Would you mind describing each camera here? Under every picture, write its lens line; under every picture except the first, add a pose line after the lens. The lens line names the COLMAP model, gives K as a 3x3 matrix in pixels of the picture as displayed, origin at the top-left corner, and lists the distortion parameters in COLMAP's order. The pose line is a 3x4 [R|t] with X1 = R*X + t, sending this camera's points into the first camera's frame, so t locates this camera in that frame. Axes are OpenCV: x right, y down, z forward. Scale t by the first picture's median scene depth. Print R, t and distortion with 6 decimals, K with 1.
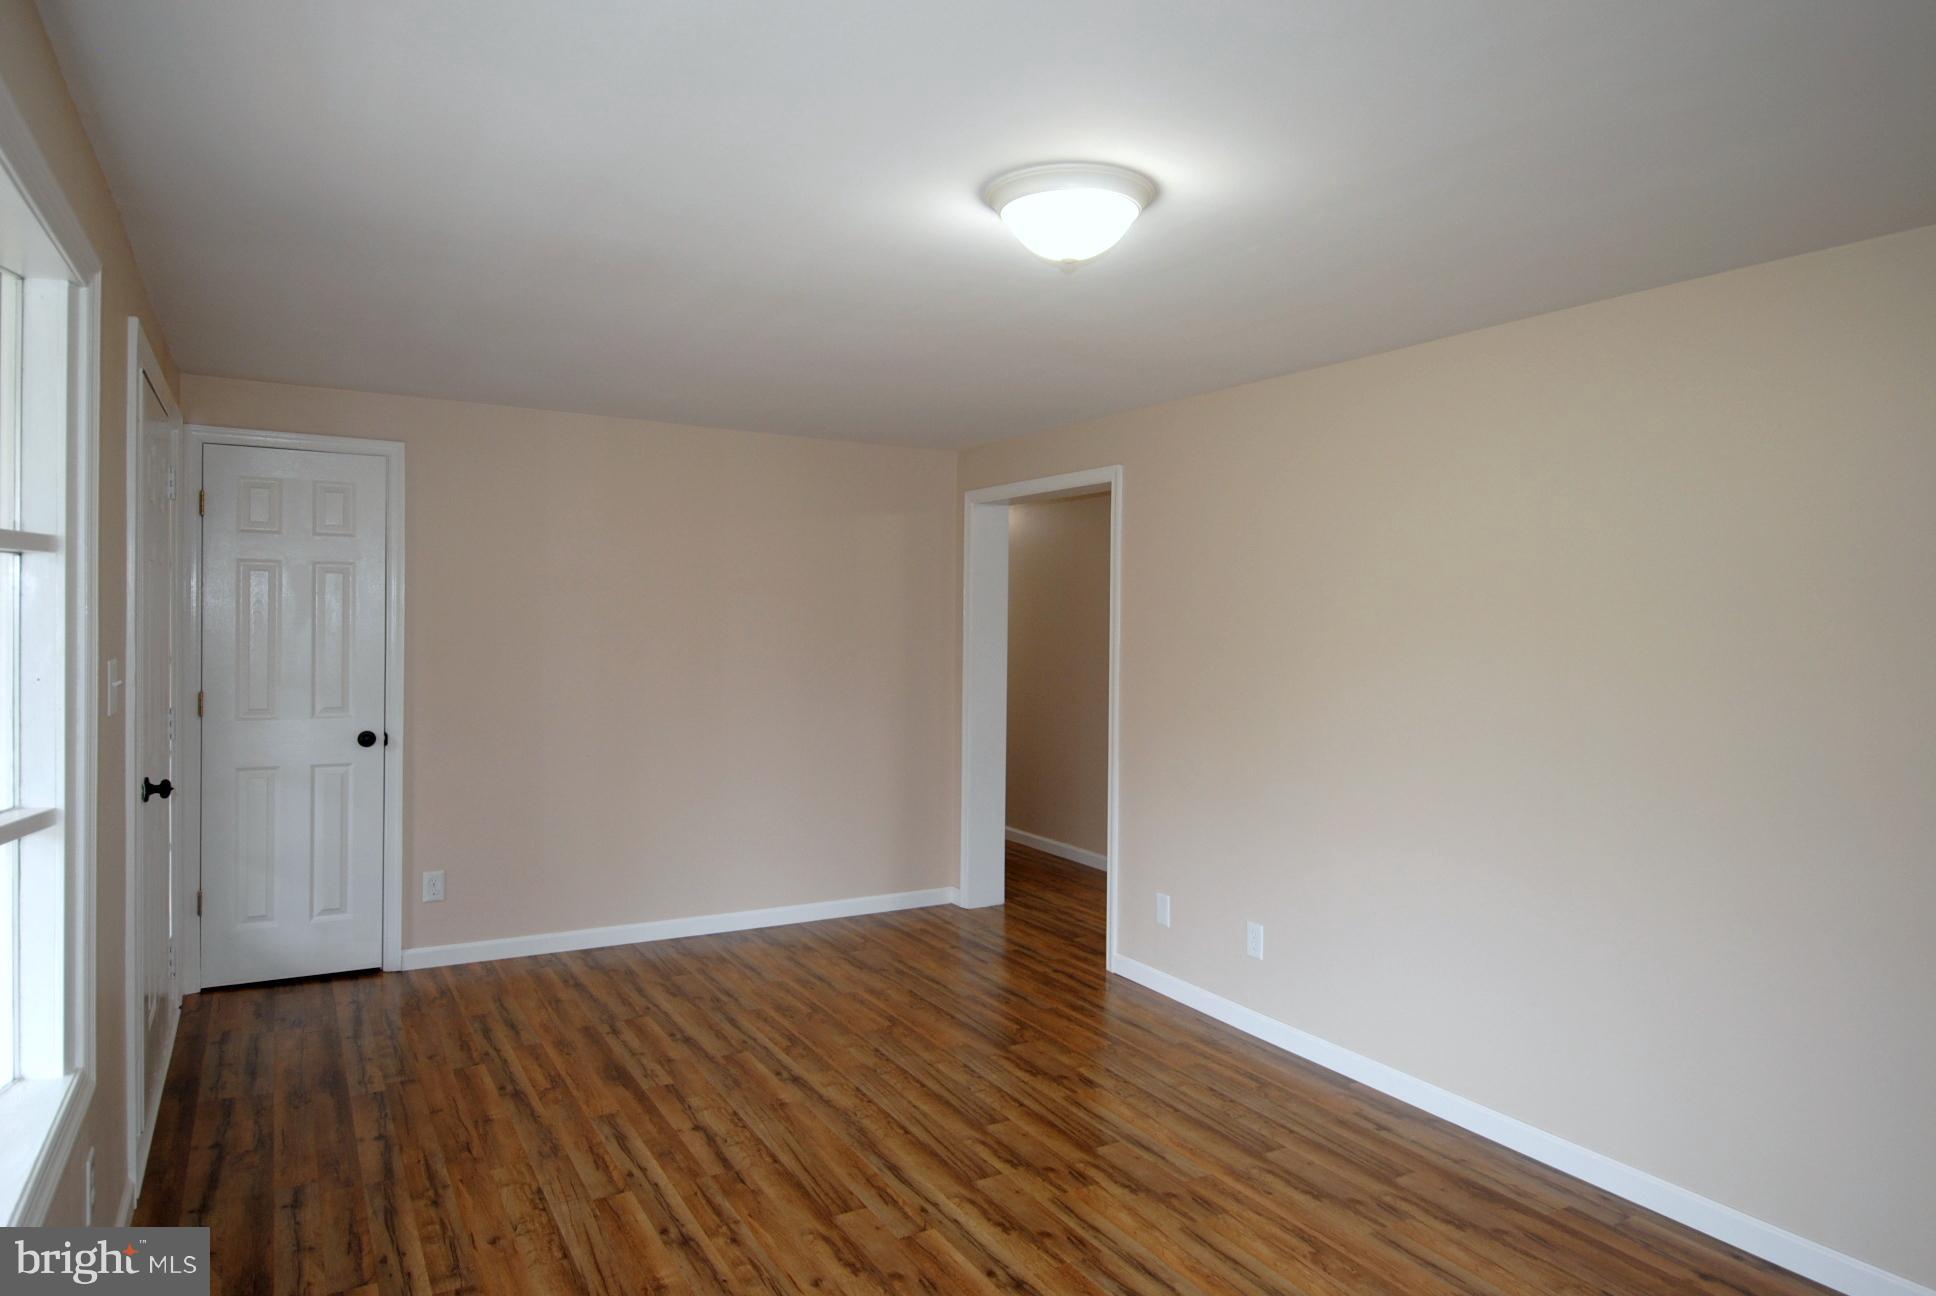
lens RADIAL K [[1179.1, 0, 967.4], [0, 1179.1, 637.3], [0, 0, 1]] dist [0.047057, -0.030616]
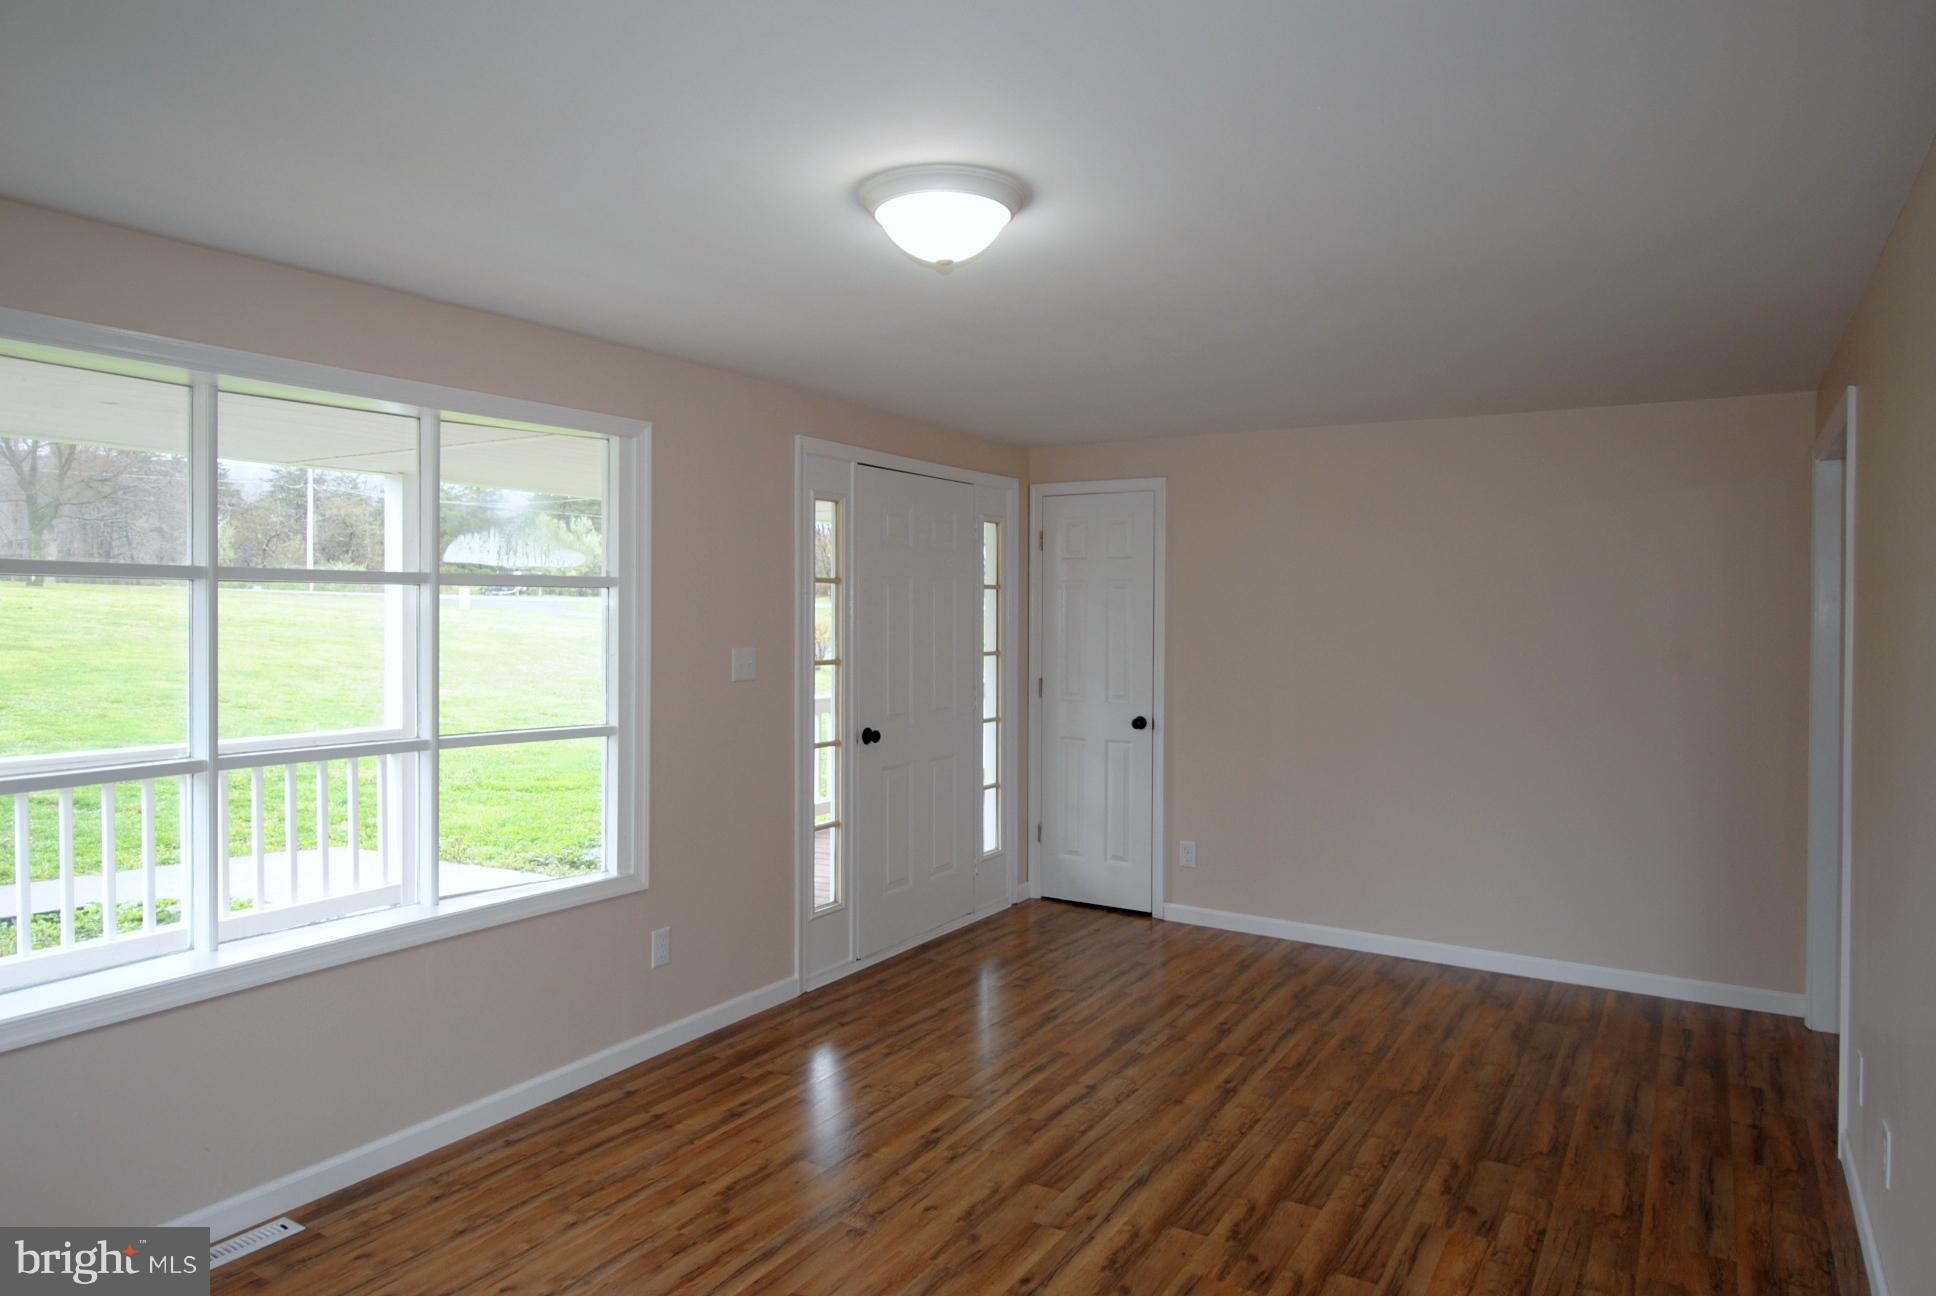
lens RADIAL K [[1179.1, 0, 967.4], [0, 1179.1, 637.3], [0, 0, 1]] dist [0.047057, -0.030616]
pose [[0.471049, -0.002519, -0.882104, 0.601928], [-0.006498, 0.999959, -0.006326, 0.009250], [0.882083, 0.008711, 0.471013, 0.345683]]
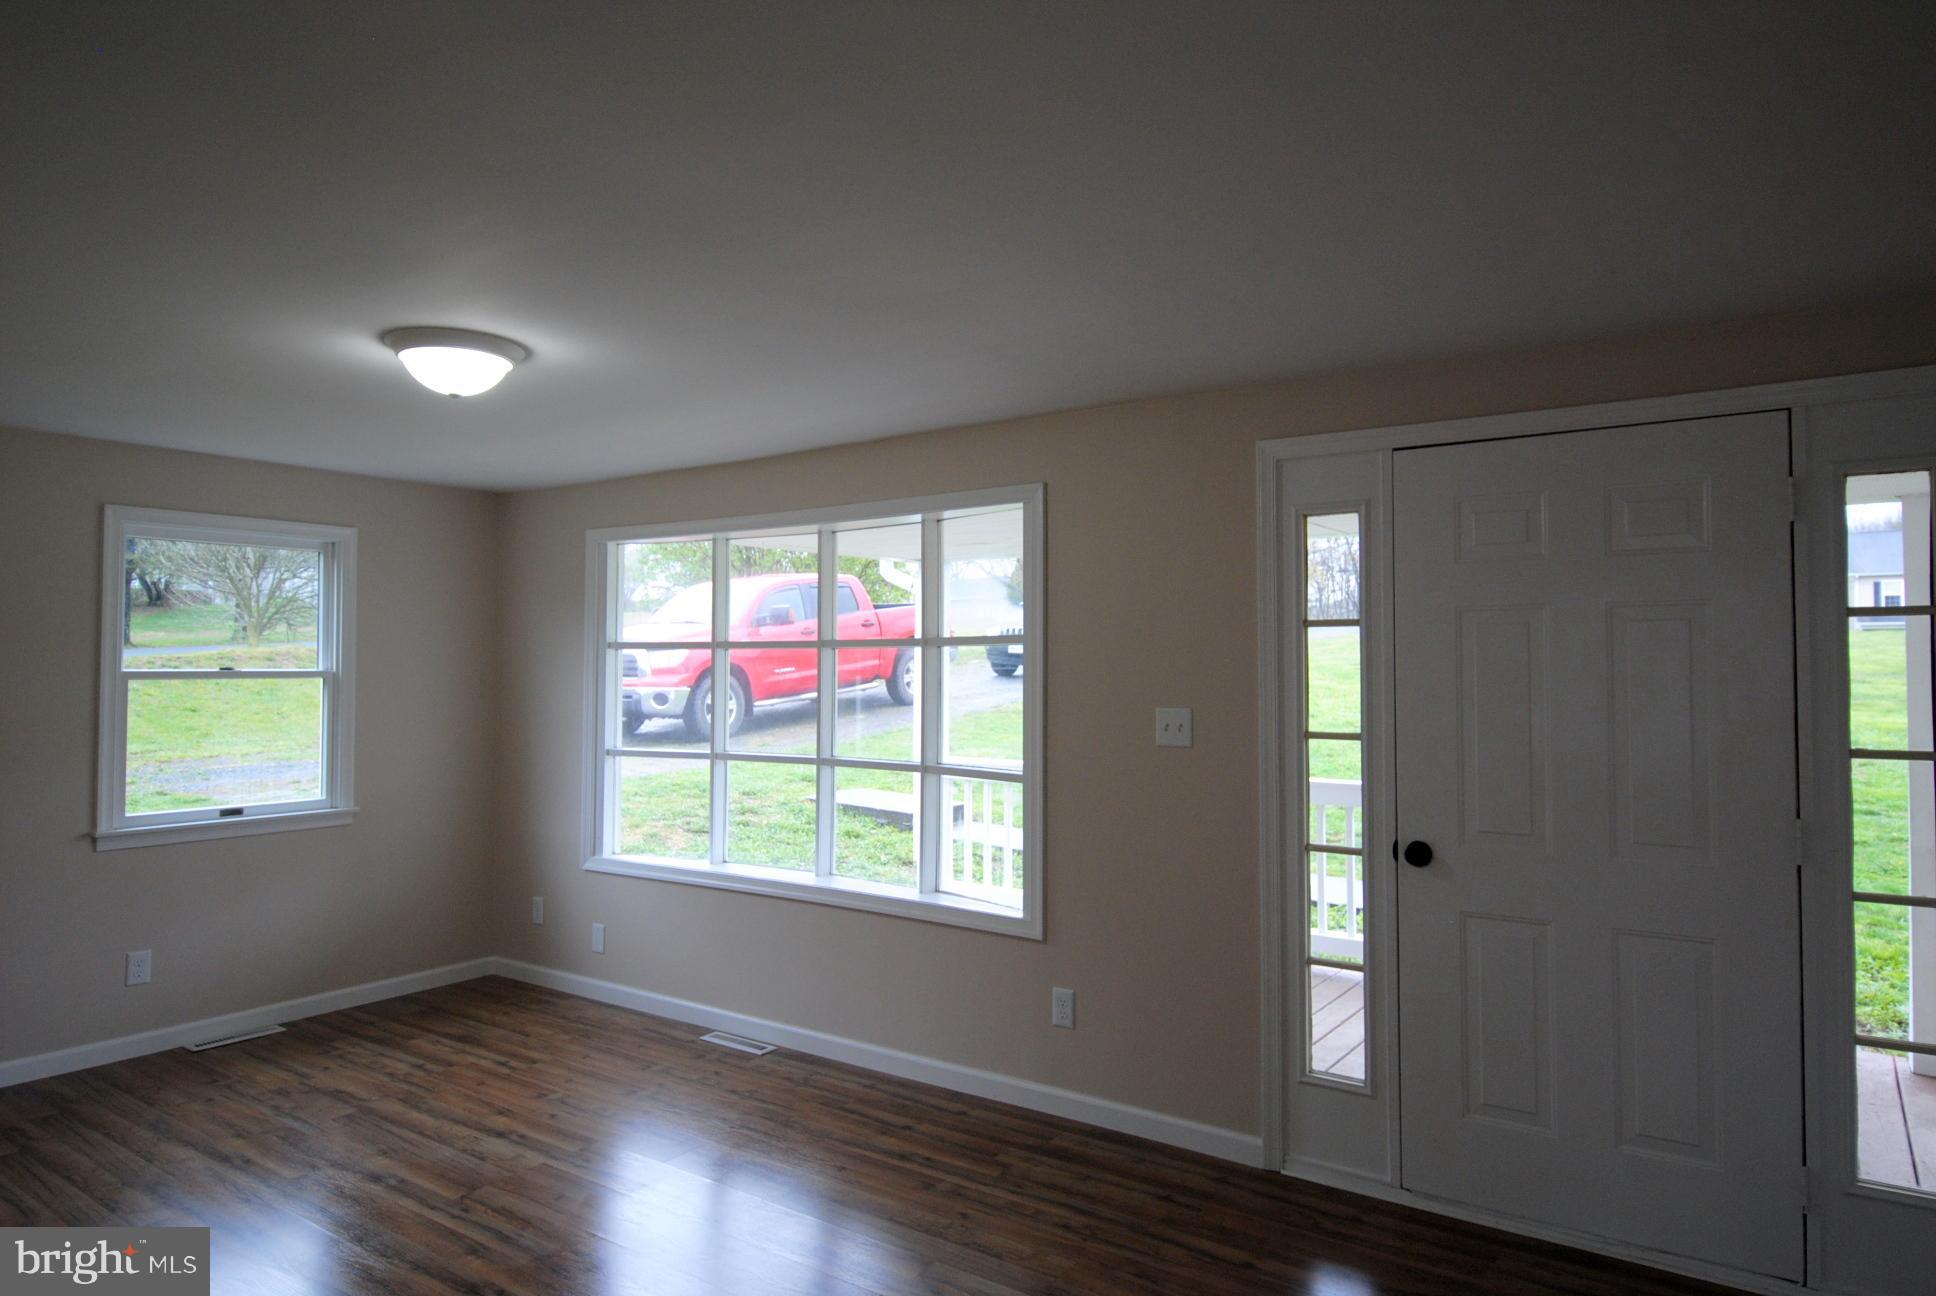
lens RADIAL K [[1179.1, 0, 967.4], [0, 1179.1, 637.3], [0, 0, 1]] dist [0.047057, -0.030616]
pose [[-0.906873, -0.027581, -0.420500, 0.072746], [-0.021390, 0.999582, -0.019432, -0.022255], [0.420860, -0.008628, -0.907084, 1.497831]]
